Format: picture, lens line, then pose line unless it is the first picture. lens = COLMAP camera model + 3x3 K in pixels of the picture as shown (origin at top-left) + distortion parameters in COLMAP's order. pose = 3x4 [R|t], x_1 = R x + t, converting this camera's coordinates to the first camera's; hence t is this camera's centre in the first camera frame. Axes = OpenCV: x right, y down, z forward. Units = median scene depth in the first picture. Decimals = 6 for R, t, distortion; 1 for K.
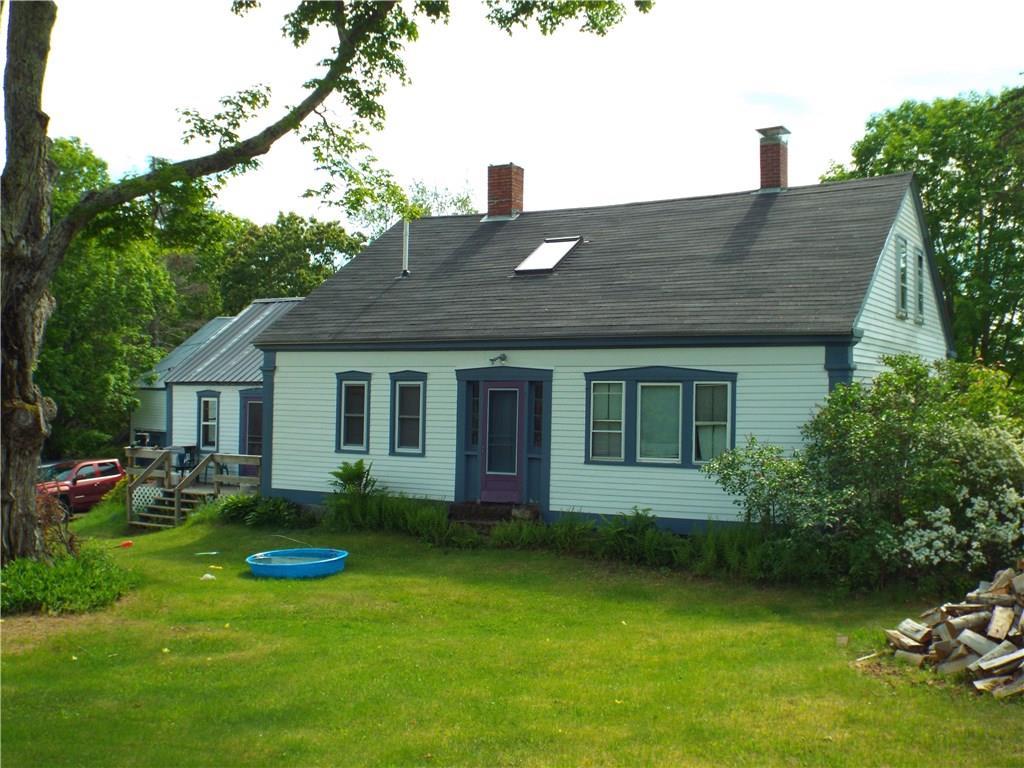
lens RADIAL K [[1071.4, 0, 511.4], [0, 1071.4, 382.0], [0, 0, 1]] dist [-0.135737, 0.000000]
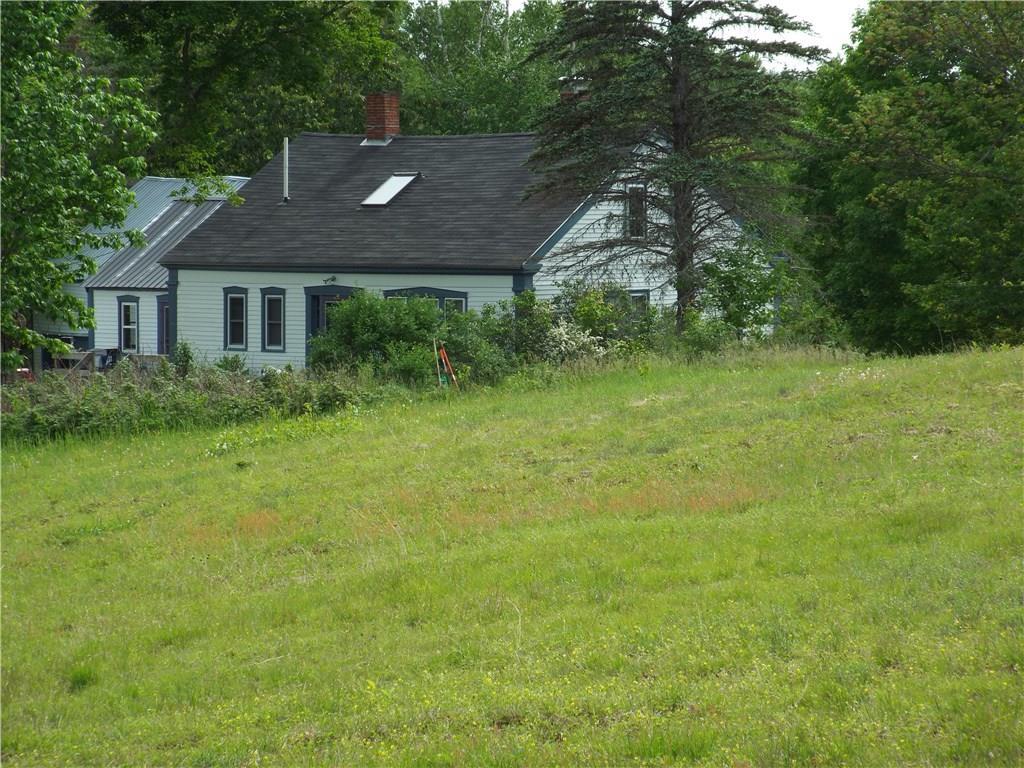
lens RADIAL K [[3685.0, 0, 512.4], [0, 3685.0, 383.6], [0, 0, 1]] dist [0.696065, 0.000000]
pose [[0.981406, -0.006055, -0.191850, 0.978984], [0.017864, 0.998046, 0.059882, -0.146345], [0.191112, -0.062196, 0.979596, -3.131104]]
